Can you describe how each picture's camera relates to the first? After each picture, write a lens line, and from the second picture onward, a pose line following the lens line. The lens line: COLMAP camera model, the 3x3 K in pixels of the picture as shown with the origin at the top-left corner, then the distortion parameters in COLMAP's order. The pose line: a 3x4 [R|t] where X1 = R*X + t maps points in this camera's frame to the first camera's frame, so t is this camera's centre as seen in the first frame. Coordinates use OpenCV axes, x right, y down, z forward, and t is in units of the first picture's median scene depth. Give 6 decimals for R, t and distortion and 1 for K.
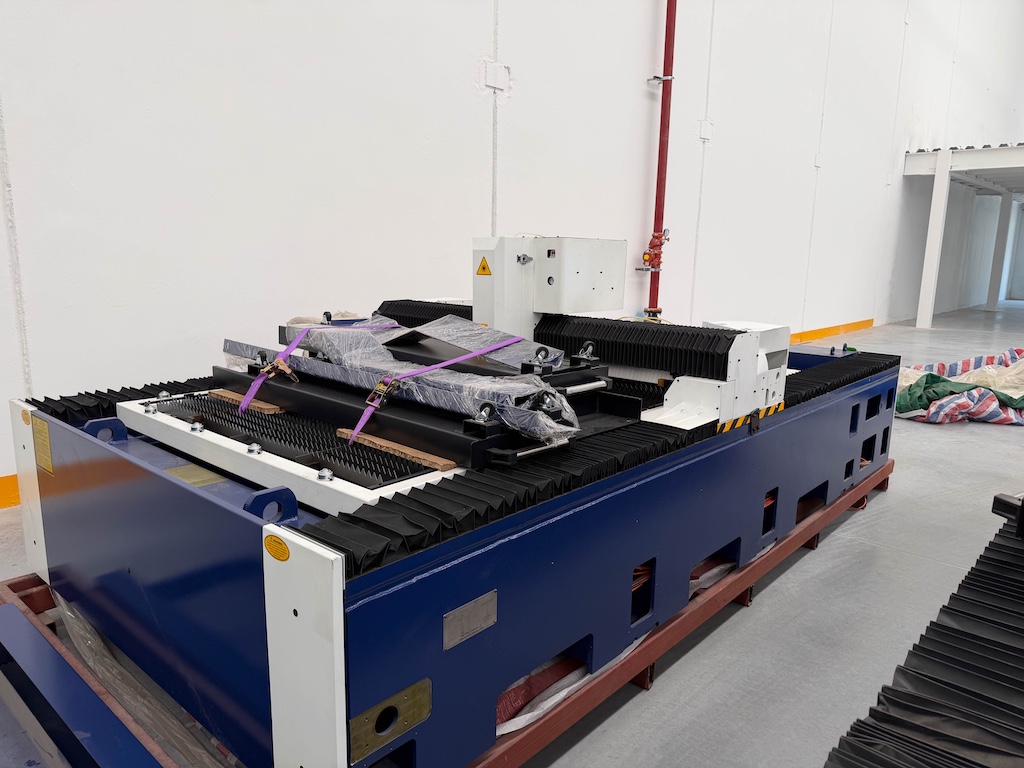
lens RADIAL K [[723.4, 0, 512.0], [0, 723.4, 384.0], [0, 0, 1]] dist [0.042965, -0.065648]
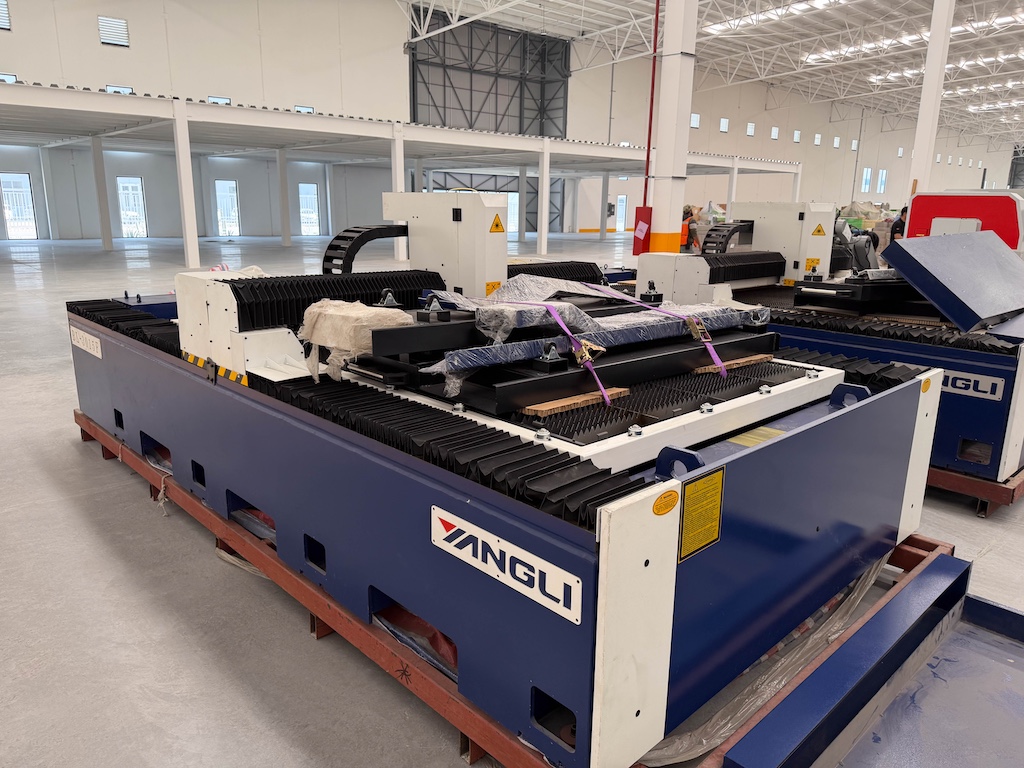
lens RADIAL K [[720.2, 0, 508.5], [0, 720.2, 384.2], [0, 0, 1]] dist [0.052448, -0.073882]
pose [[0.084181, -0.256906, 0.962763, -1.254491], [0.168470, 0.955953, 0.240358, -0.221945], [-0.982106, 0.141963, 0.123754, 1.054825]]
